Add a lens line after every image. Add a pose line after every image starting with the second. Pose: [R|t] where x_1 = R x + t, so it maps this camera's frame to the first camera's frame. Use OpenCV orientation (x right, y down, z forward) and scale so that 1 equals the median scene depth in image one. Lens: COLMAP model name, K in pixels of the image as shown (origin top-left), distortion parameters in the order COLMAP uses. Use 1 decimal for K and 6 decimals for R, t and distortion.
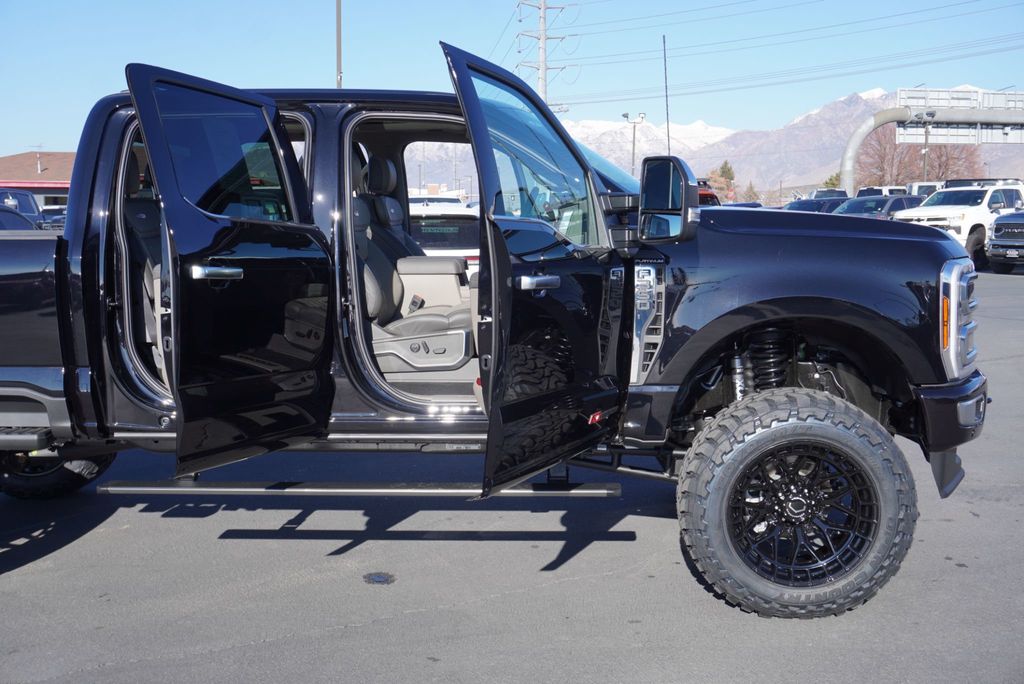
lens RADIAL K [[1140.0, 0, 515.4], [0, 1140.0, 347.5], [0, 0, 1]] dist [0.051908, 0.000000]
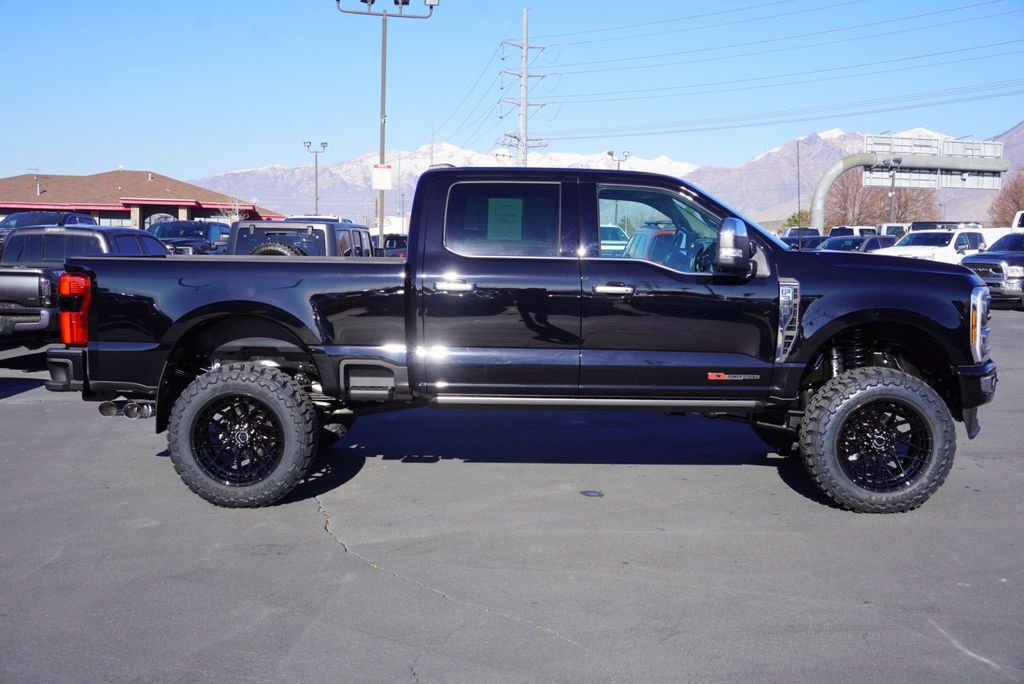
lens RADIAL K [[1140.0, 0, 518.9], [0, 1140.0, 339.2], [0, 0, 1]] dist [0.051908, 0.000000]
pose [[0.999113, 0.016935, 0.038564, -0.290046], [-0.015663, 0.999331, -0.033059, 0.053908], [-0.039098, 0.032426, 0.998709, -0.517739]]
